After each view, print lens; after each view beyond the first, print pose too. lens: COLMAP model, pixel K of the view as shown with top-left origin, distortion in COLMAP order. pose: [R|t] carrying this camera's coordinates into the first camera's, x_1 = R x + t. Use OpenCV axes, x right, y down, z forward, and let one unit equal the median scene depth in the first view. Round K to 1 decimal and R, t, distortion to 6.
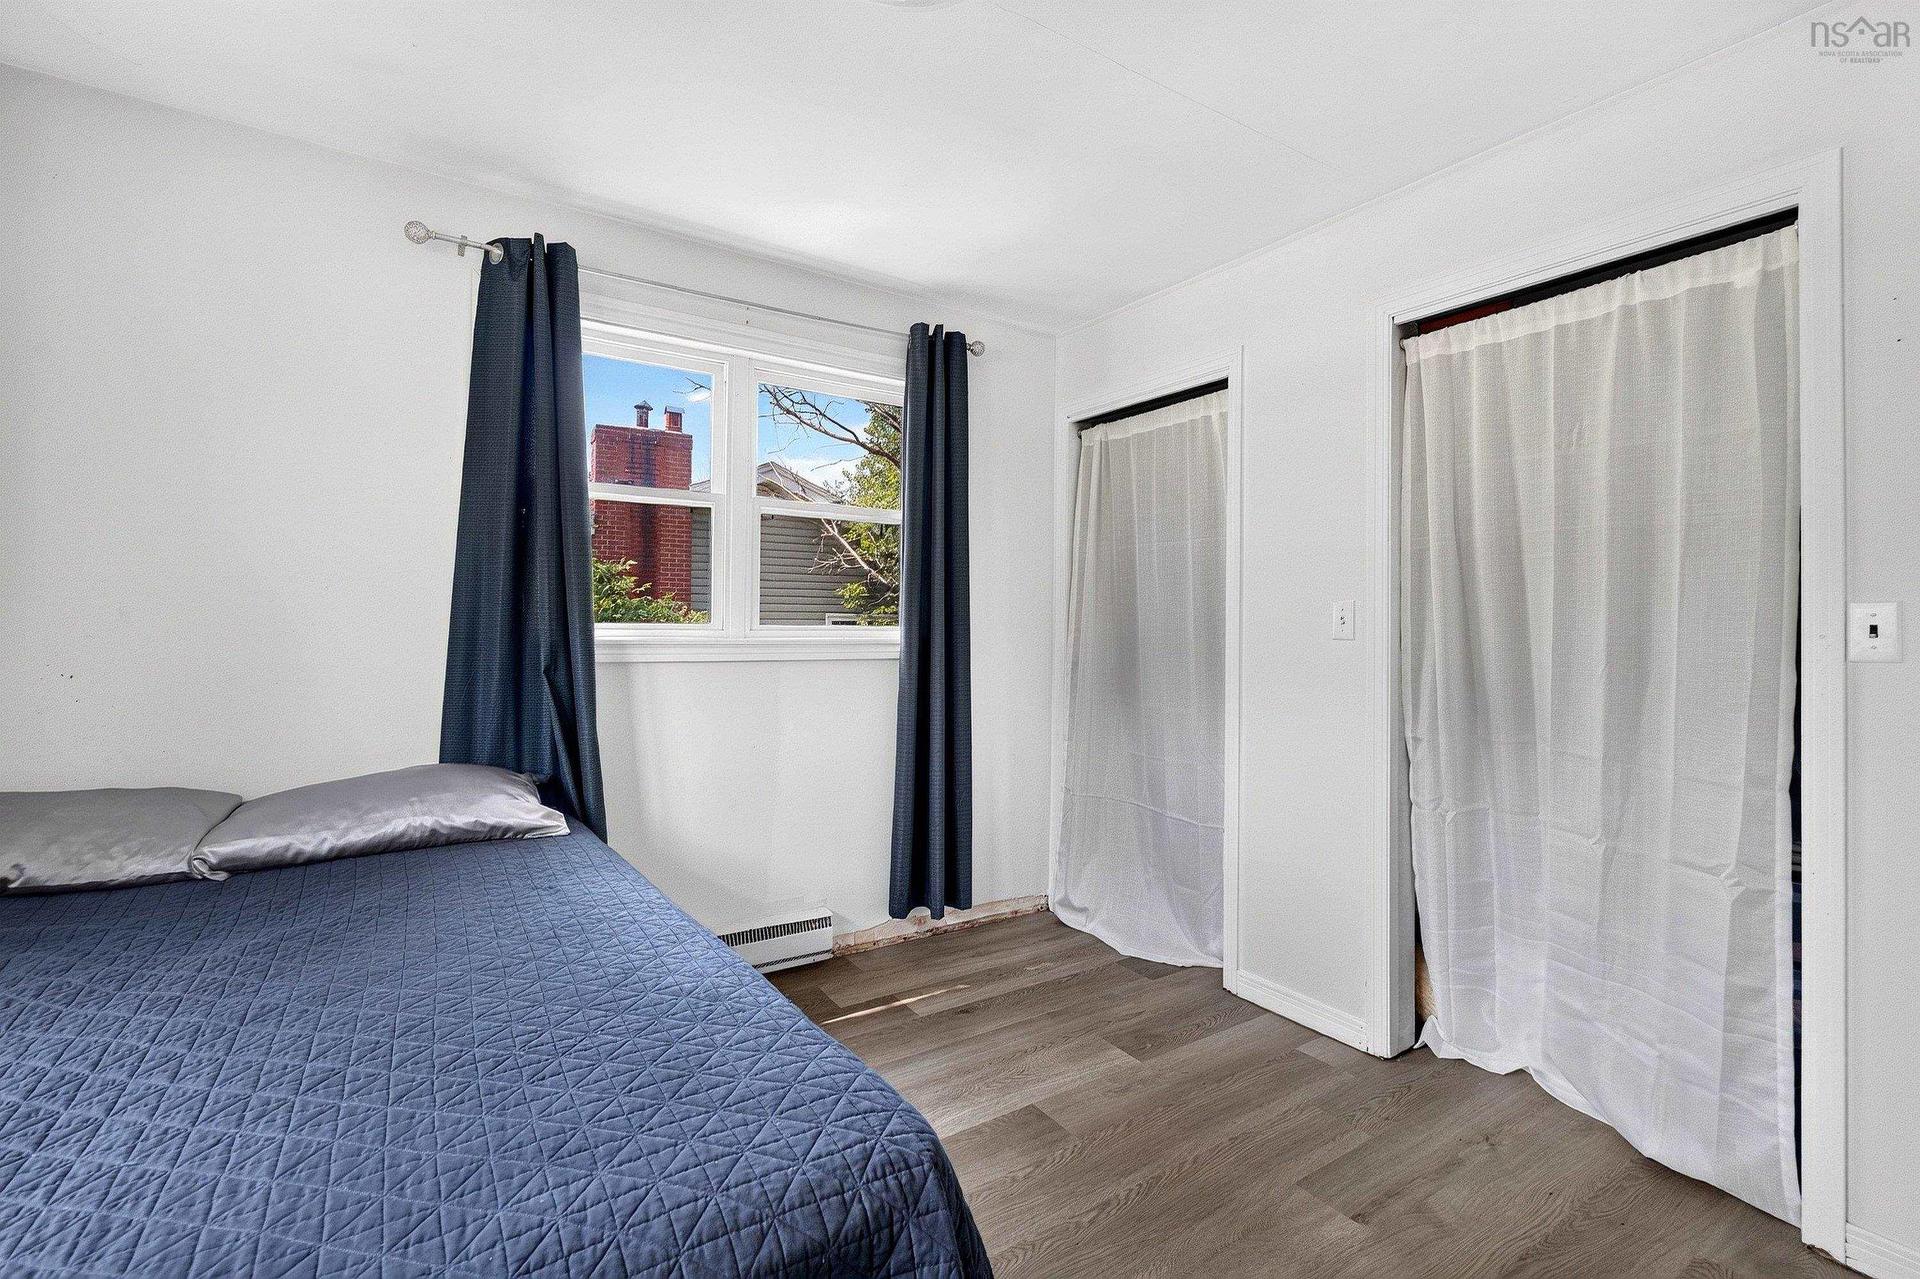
lens RADIAL K [[842.7, 0, 954.8], [0, 842.7, 629.6], [0, 0, 1]] dist [-0.001832, -0.000958]
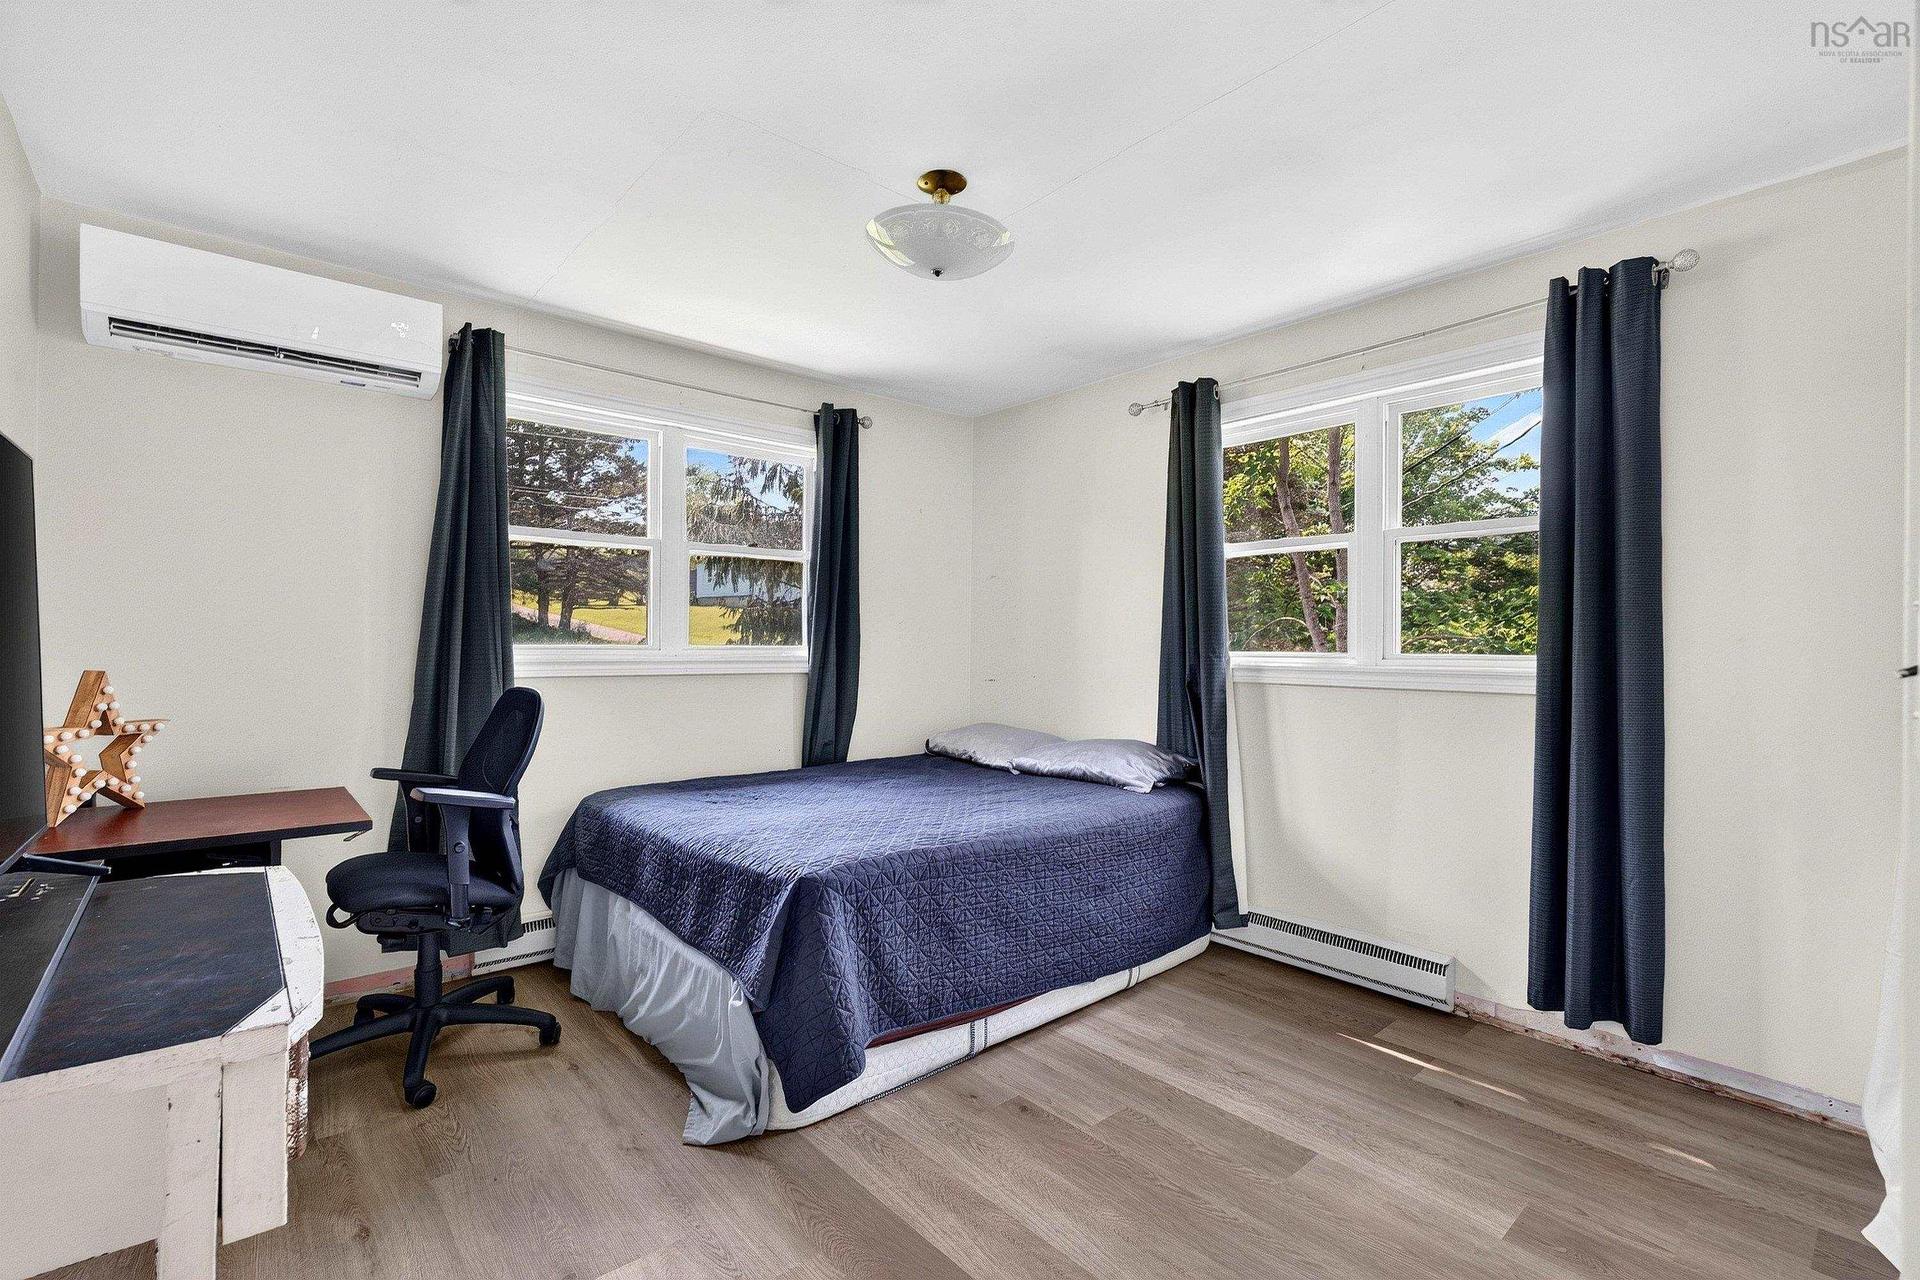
lens RADIAL K [[854.7, 0, 952.8], [0, 854.7, 639.2], [0, 0, 1]] dist [-0.000081, -0.000453]
pose [[0.163801, -0.006778, -0.986470, 0.727259], [-0.011711, 0.999893, -0.008815, -0.008237], [0.986424, 0.012996, 0.163704, 0.309676]]
